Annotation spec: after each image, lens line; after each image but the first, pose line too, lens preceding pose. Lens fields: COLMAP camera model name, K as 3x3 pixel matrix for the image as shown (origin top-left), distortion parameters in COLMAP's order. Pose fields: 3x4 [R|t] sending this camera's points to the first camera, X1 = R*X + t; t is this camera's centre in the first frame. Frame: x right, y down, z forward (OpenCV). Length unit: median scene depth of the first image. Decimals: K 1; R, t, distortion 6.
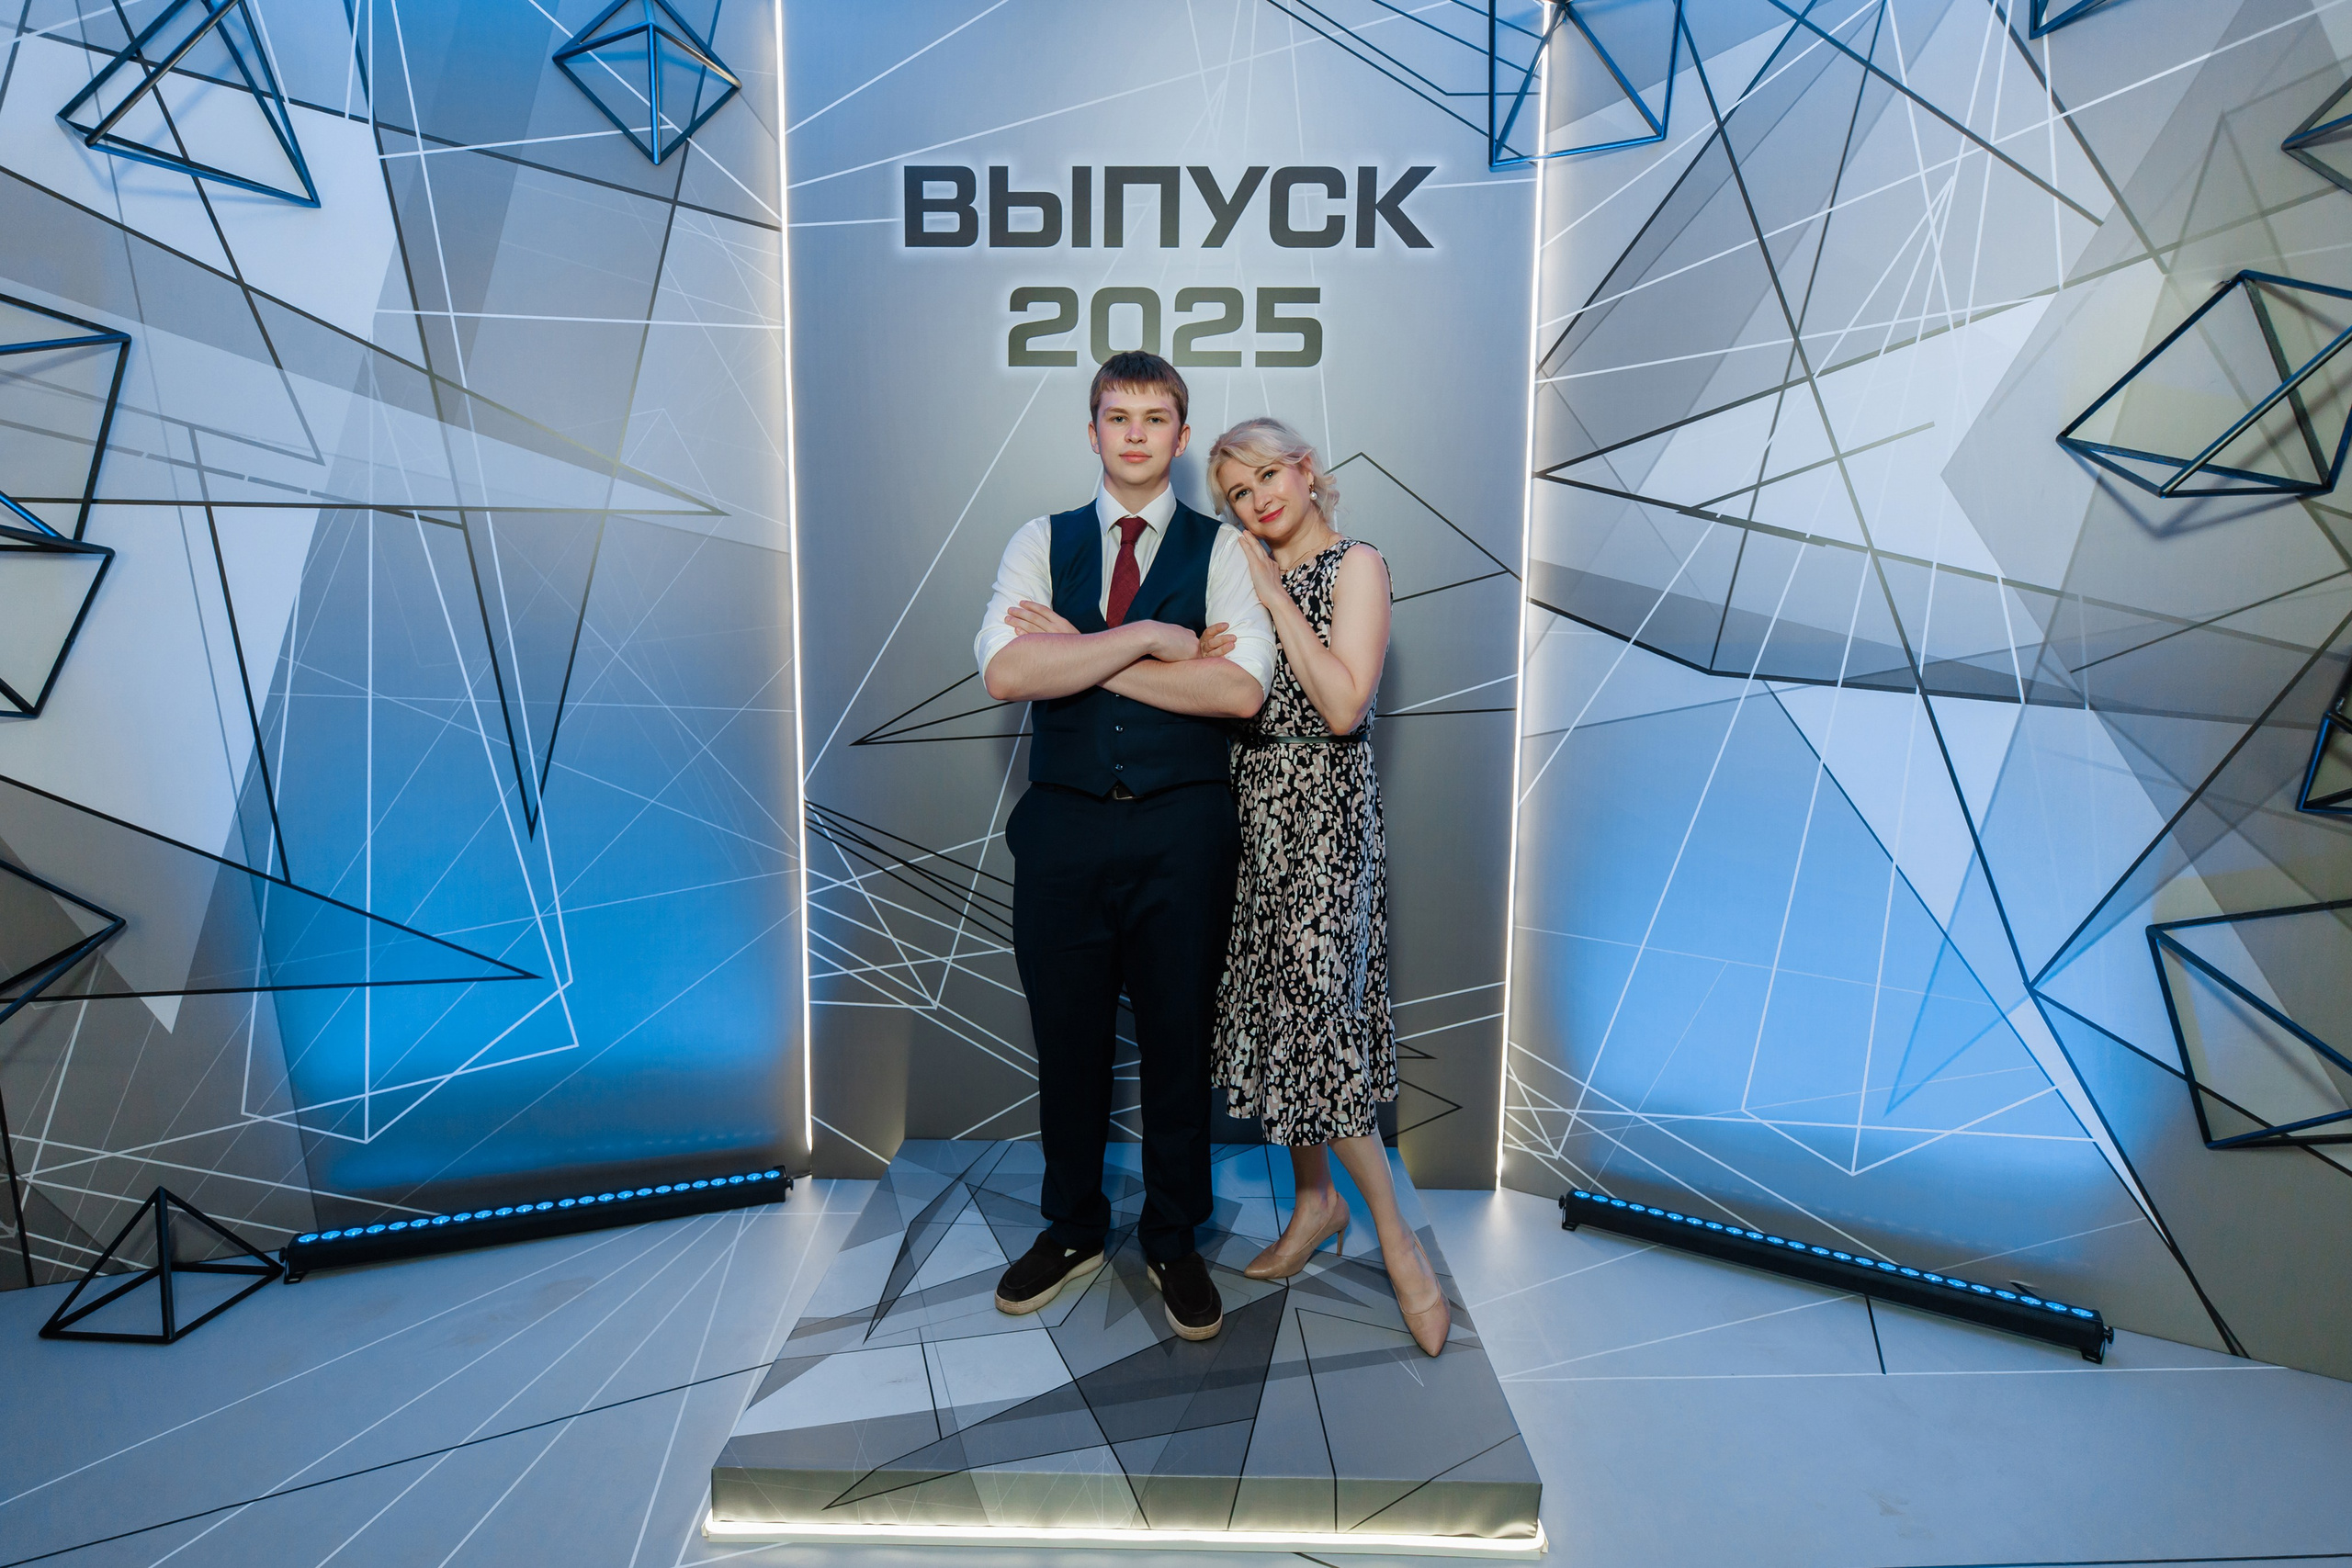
lens RADIAL K [[1226.8, 0, 1165.3], [0, 1226.8, 767.4], [0, 0, 1]] dist [-0.001275, 0.000150]
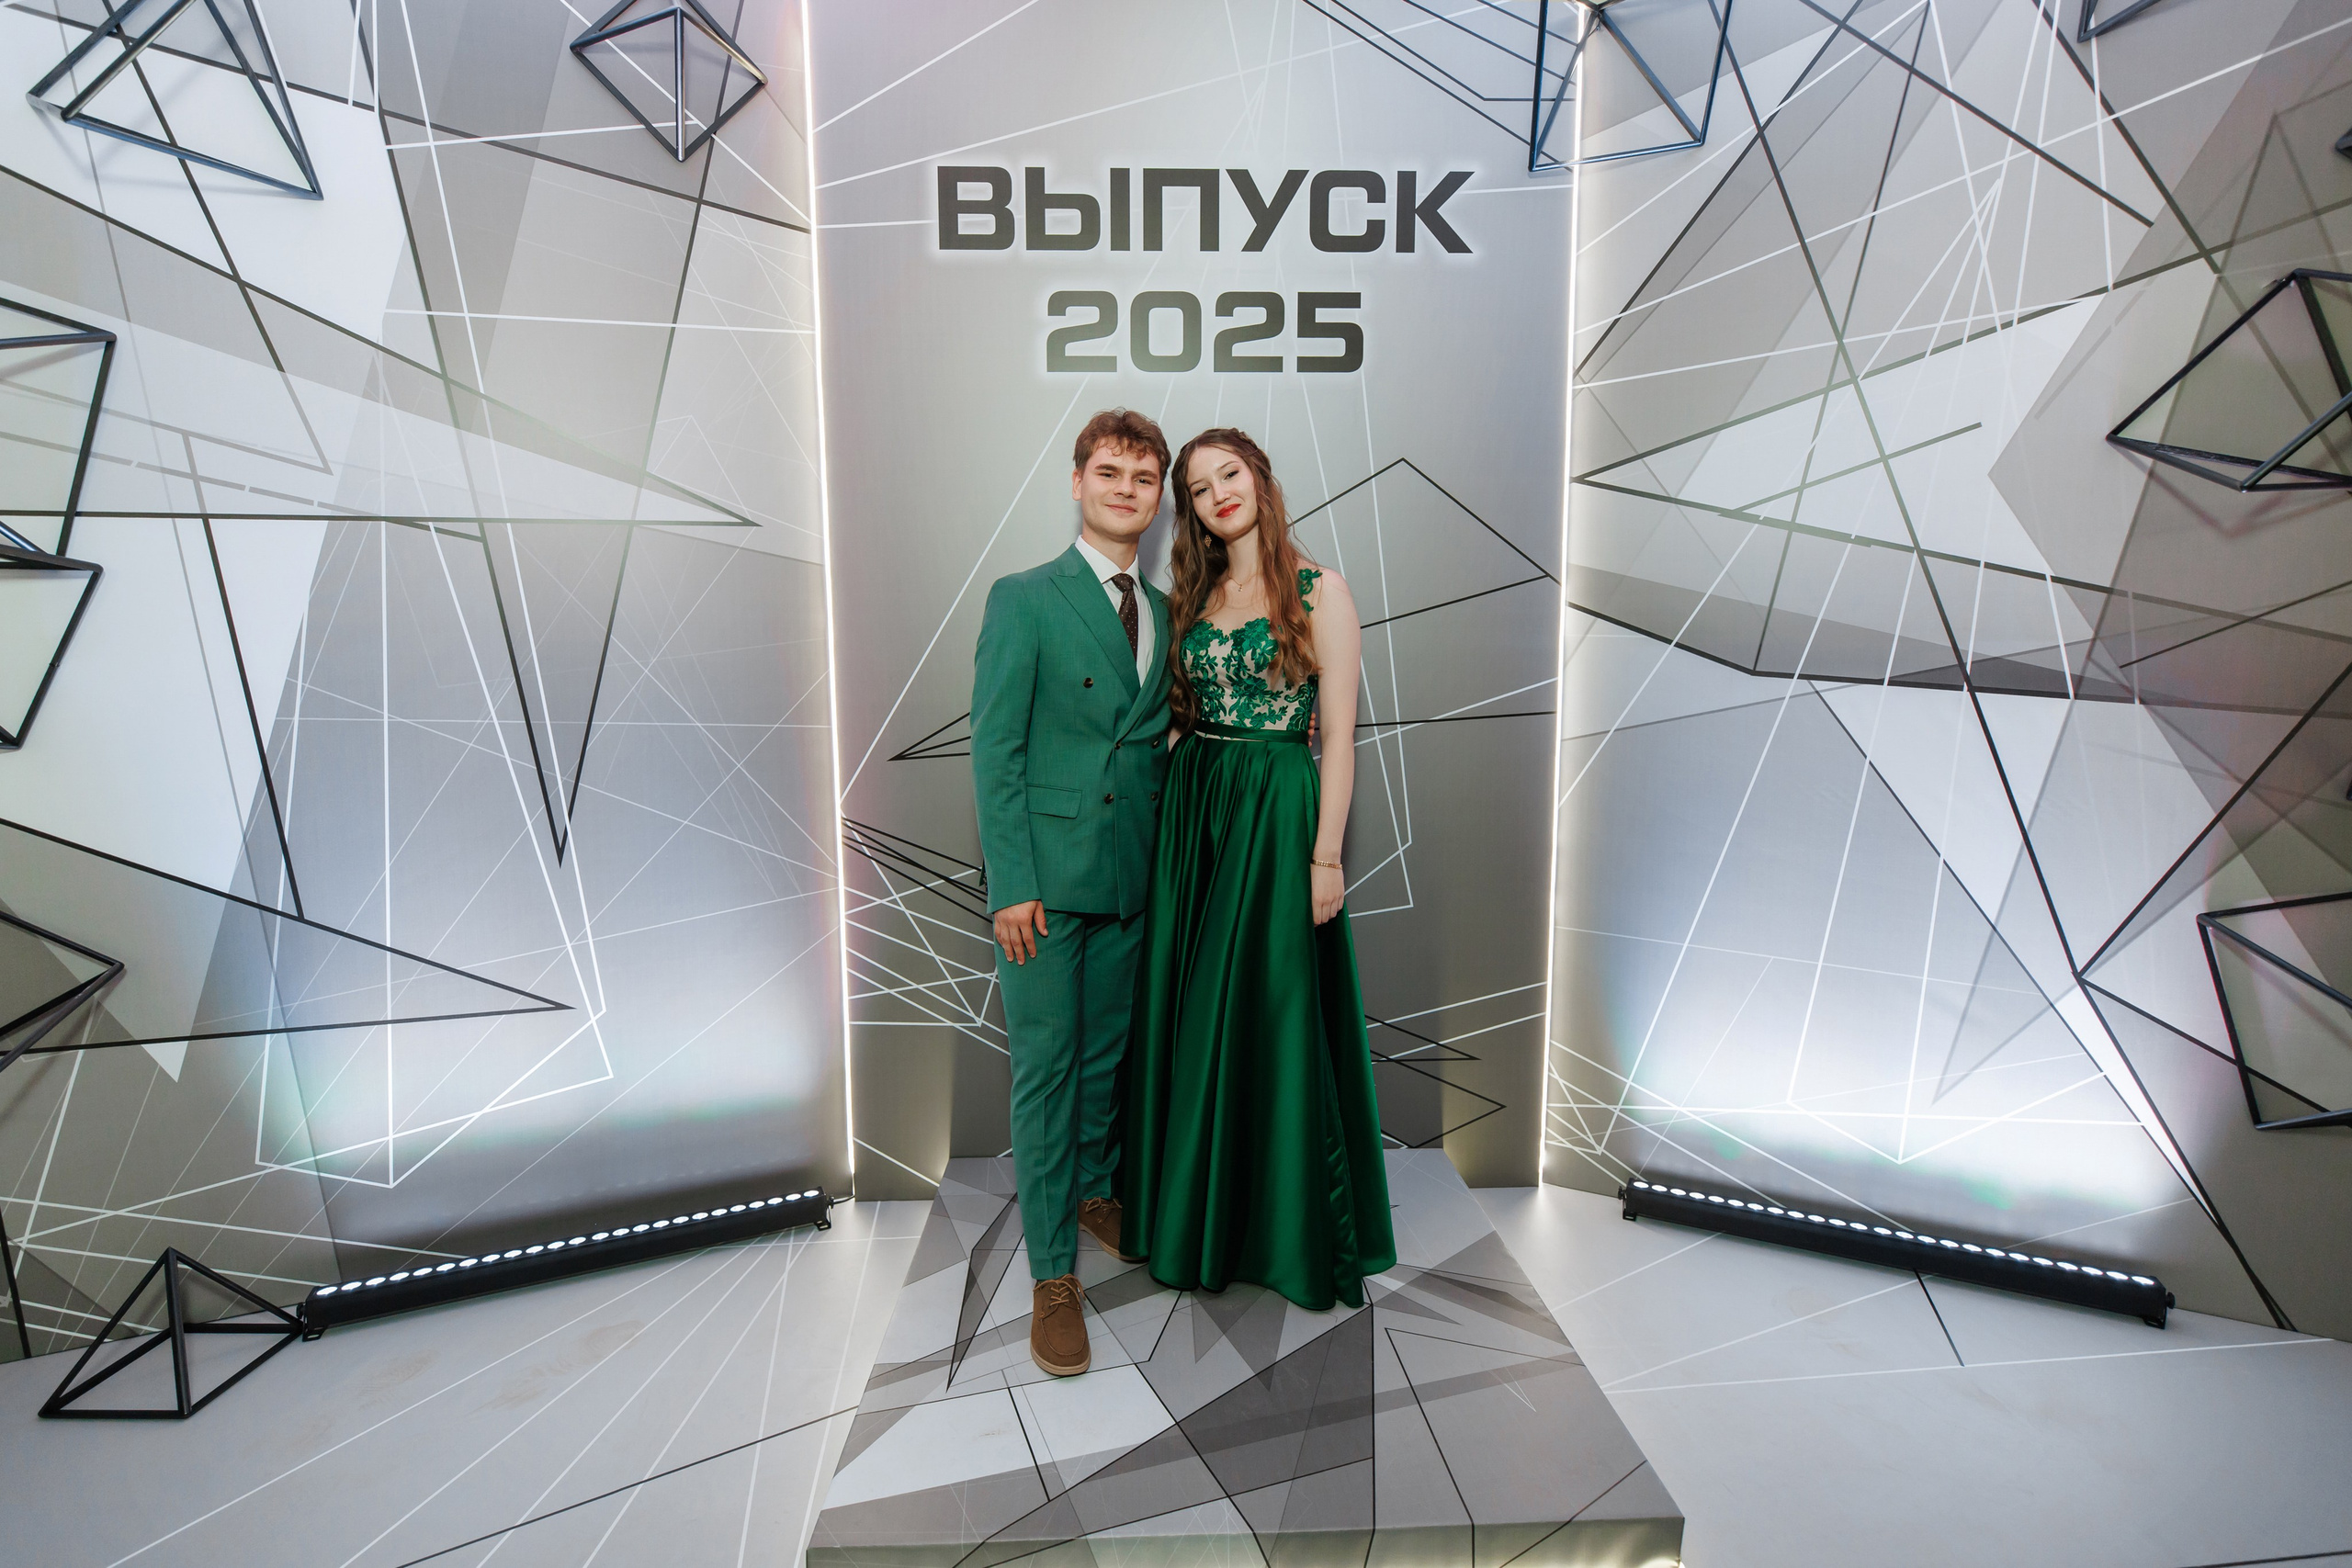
lens RADIAL K [[1131.5, 0, 1171.7], [0, 1131.5, 775.5], [0, 0, 1]] dist [-0.008227, 0.001767]
pose [[0.998382, -0.019490, 0.053410, -0.086070], [0.019266, 0.999803, 0.004703, -0.006495], [-0.053491, -0.003666, 0.998562, 0.093484]]
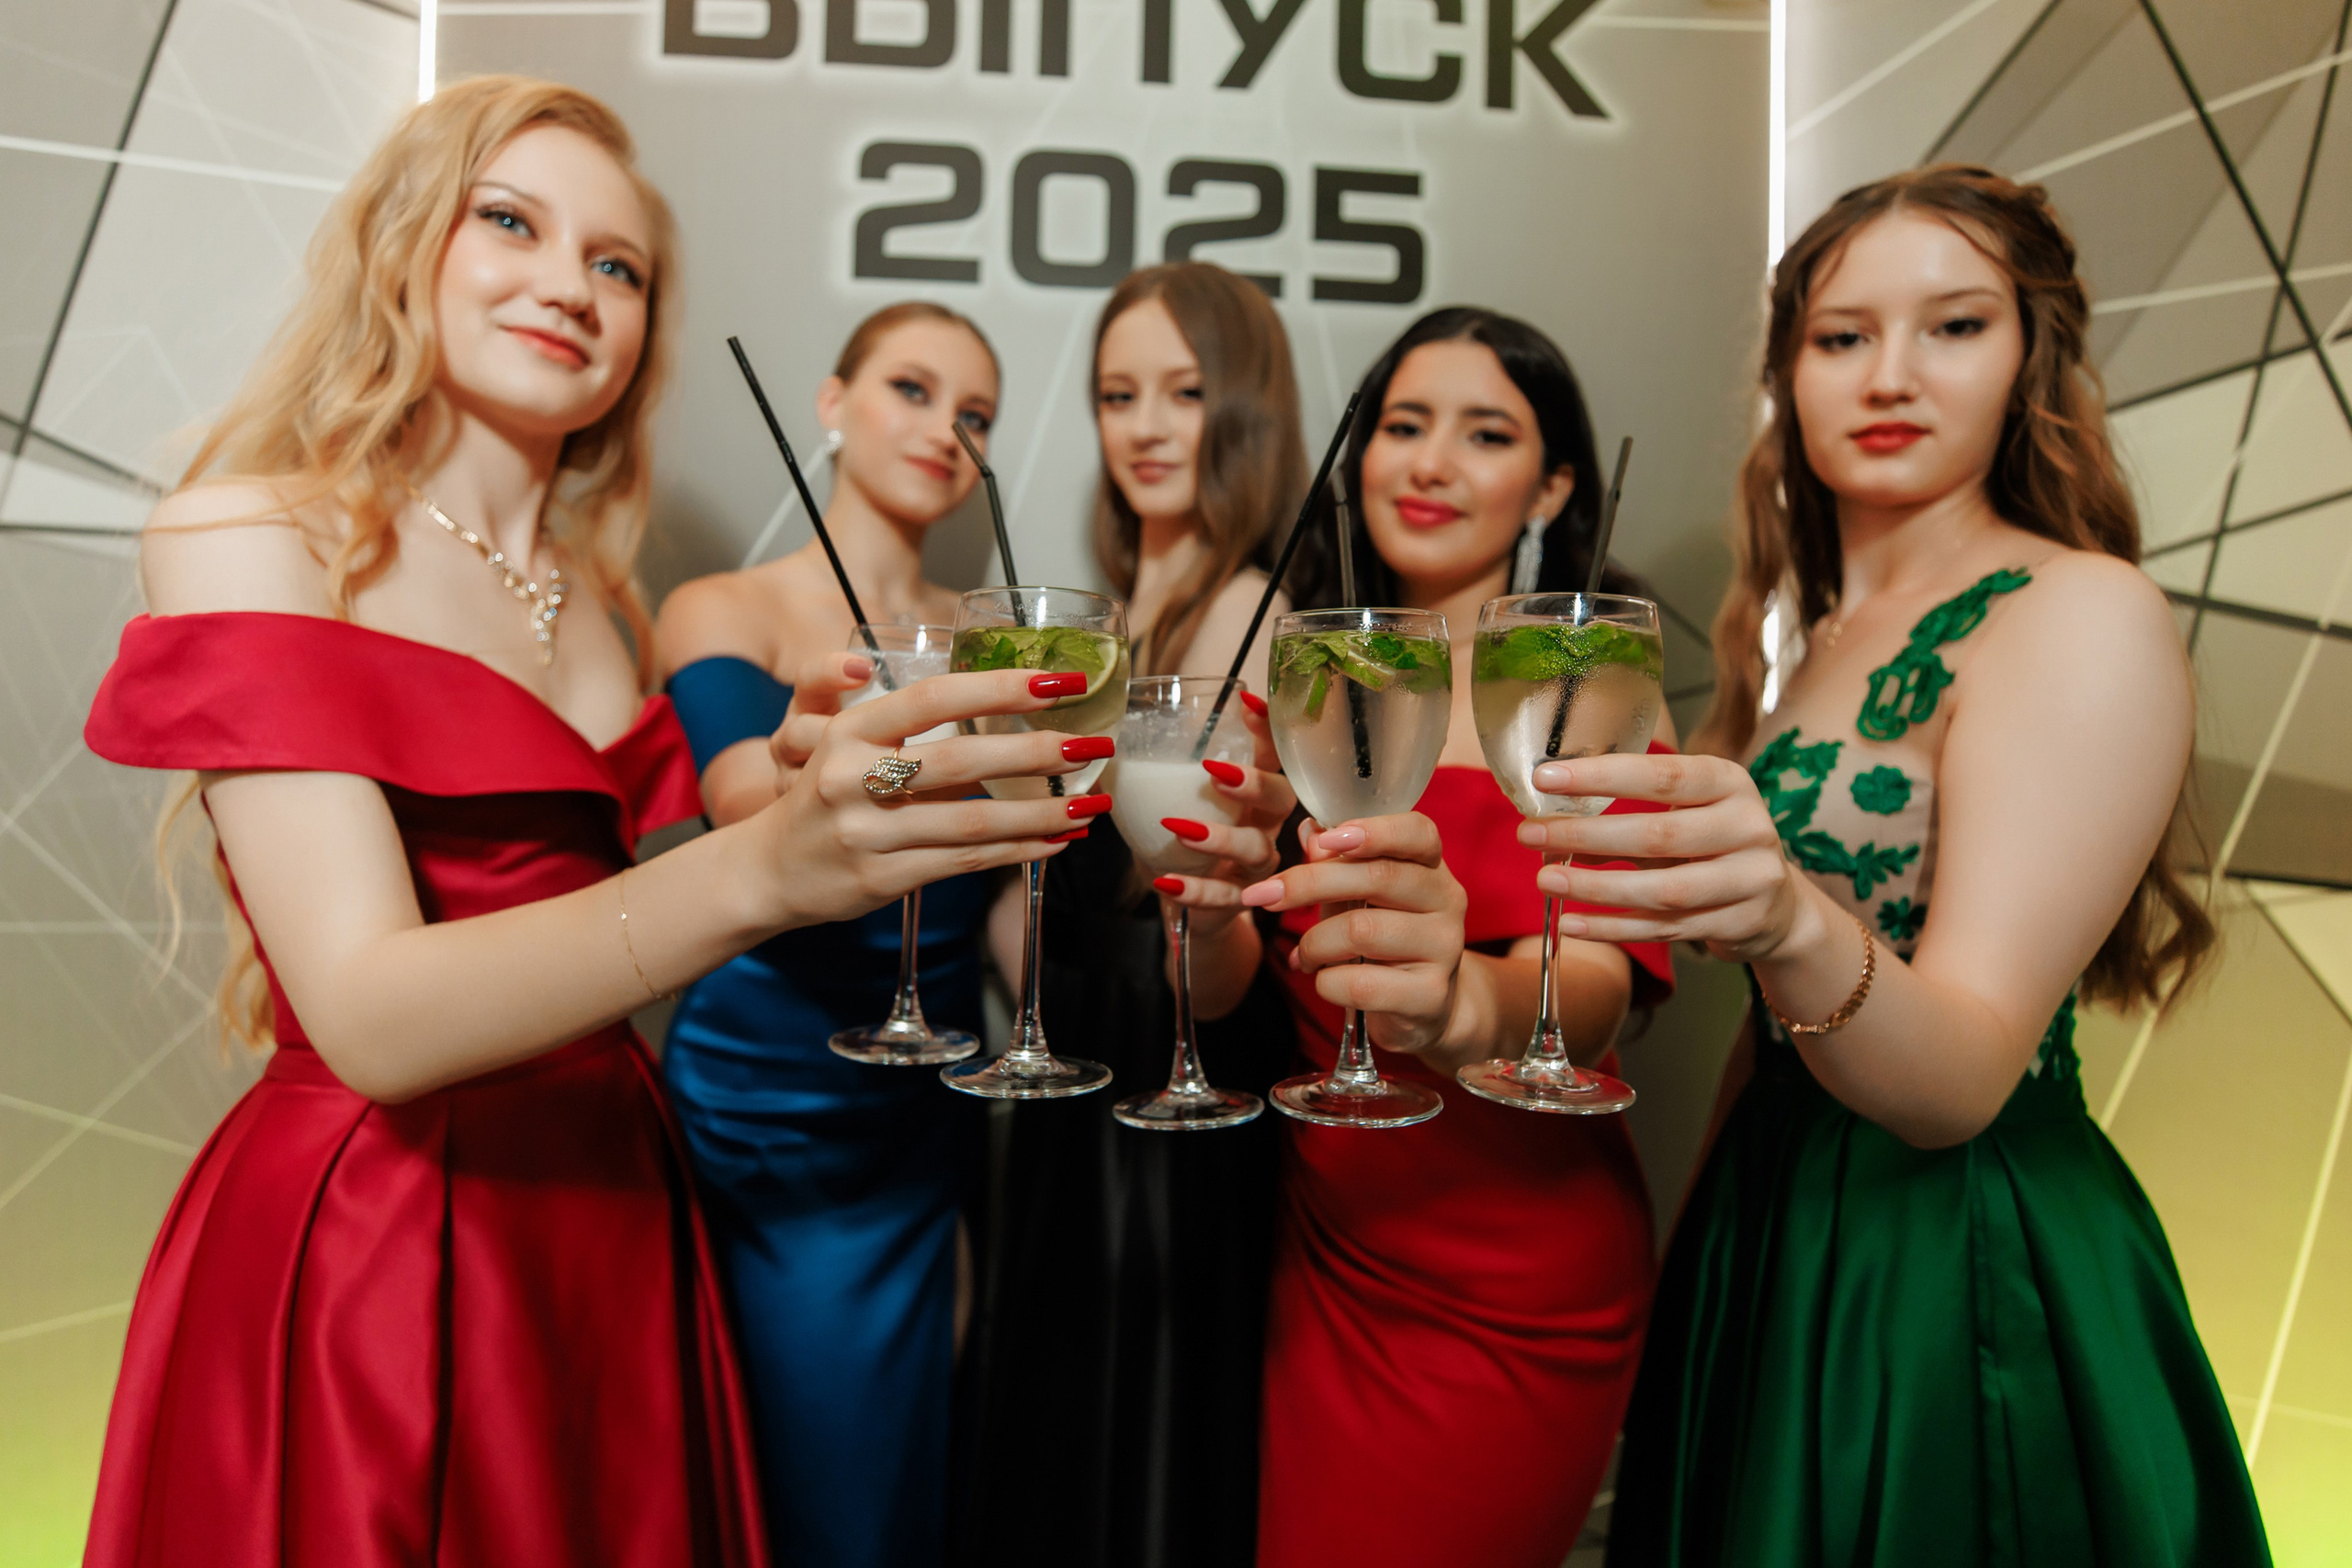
lens RADIAL K [[1104.0, 0, 1182.6], [0, 1104.0, 758.3], [0, 0, 1]] dist [-0.037031, 0.001273]
pose [[0.994327, 0.007793, 0.106081, -0.035089], [0.001293, 0.996353, -0.085312, -0.083267], [-0.106359, 0.084965, 0.990691, 0.554671]]
